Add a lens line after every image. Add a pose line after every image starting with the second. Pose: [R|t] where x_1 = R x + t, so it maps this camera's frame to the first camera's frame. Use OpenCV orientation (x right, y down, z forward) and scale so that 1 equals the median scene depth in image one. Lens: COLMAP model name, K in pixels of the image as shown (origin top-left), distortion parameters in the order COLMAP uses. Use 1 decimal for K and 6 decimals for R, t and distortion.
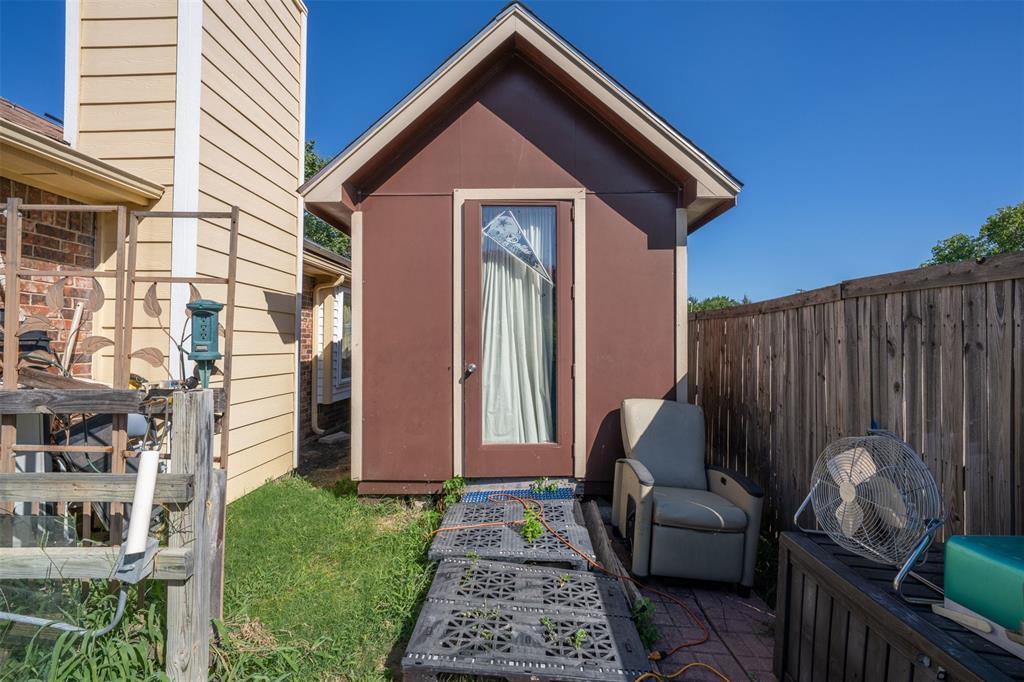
lens RADIAL K [[426.2, 0, 512.0], [0, 426.2, 341.0], [0, 0, 1]] dist [-0.001510, -0.000148]
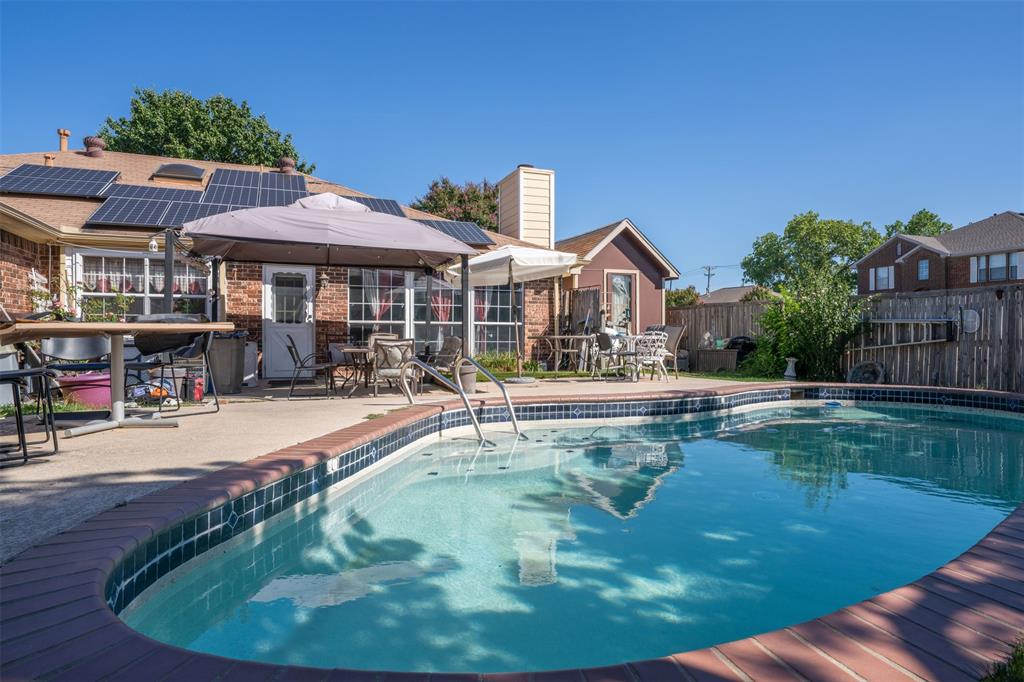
lens RADIAL K [[612.2, 0, 506.5], [0, 612.2, 343.7], [0, 0, 1]] dist [0.030017, -0.000274]
pose [[0.927291, -0.010570, 0.374193, -2.590937], [0.002403, 0.999749, 0.022285, 0.102937], [-0.374335, -0.019765, 0.927083, -3.060521]]
